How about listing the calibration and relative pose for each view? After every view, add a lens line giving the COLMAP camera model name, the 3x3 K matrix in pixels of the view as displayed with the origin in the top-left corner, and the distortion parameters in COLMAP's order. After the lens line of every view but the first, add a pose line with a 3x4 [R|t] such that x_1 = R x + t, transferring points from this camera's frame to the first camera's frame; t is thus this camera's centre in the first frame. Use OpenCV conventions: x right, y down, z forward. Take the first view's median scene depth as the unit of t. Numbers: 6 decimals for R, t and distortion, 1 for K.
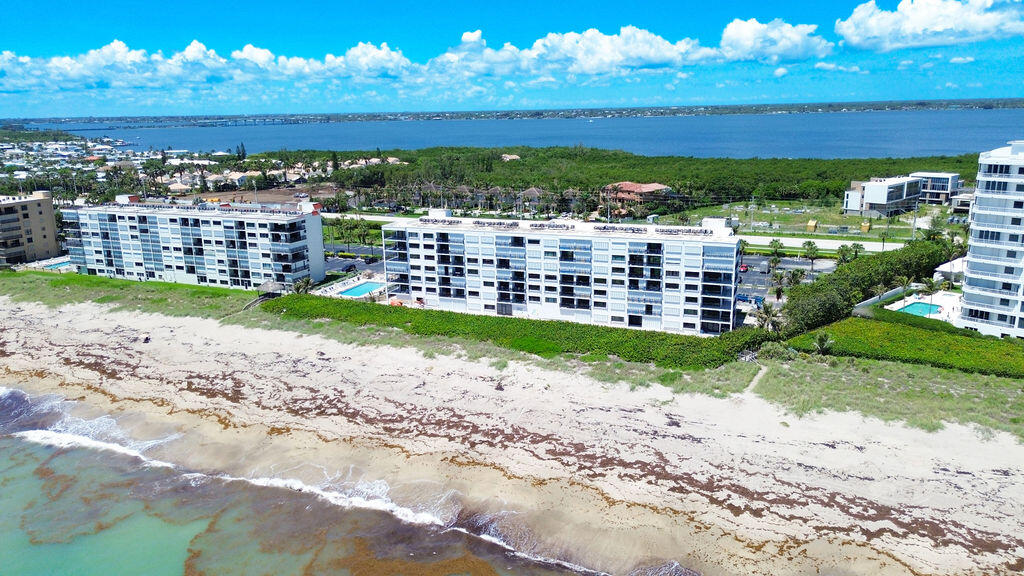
lens RADIAL K [[728.2, 0, 513.9], [0, 728.2, 284.8], [0, 0, 1]] dist [0.064940, -0.063016]
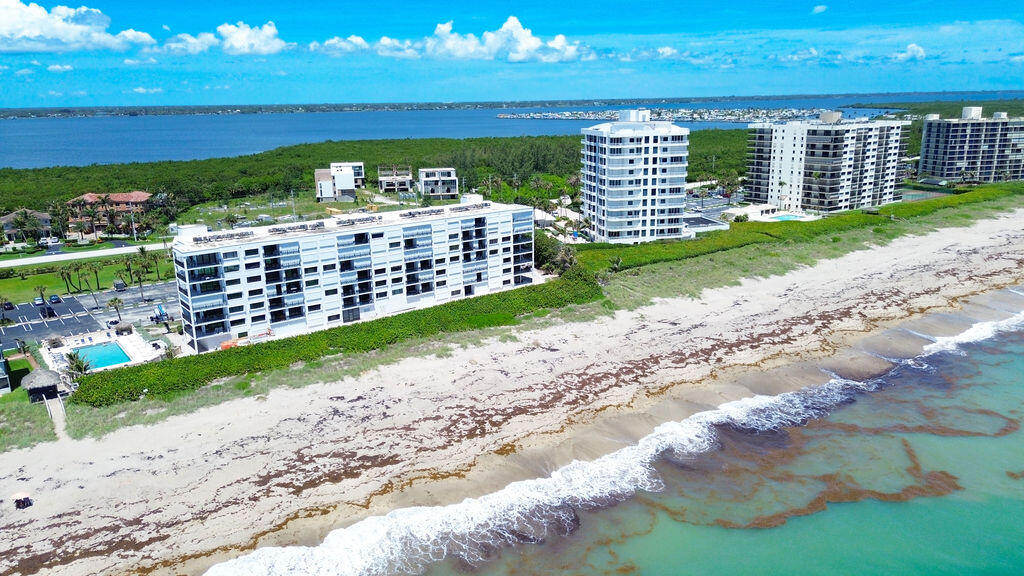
lens RADIAL K [[728.2, 0, 513.9], [0, 728.2, 284.8], [0, 0, 1]] dist [0.064940, -0.063016]
pose [[0.490579, -0.203179, 0.847379, -0.693905], [0.211758, 0.971084, 0.110246, -0.062358], [-0.845276, 0.125354, 0.519418, 0.341204]]
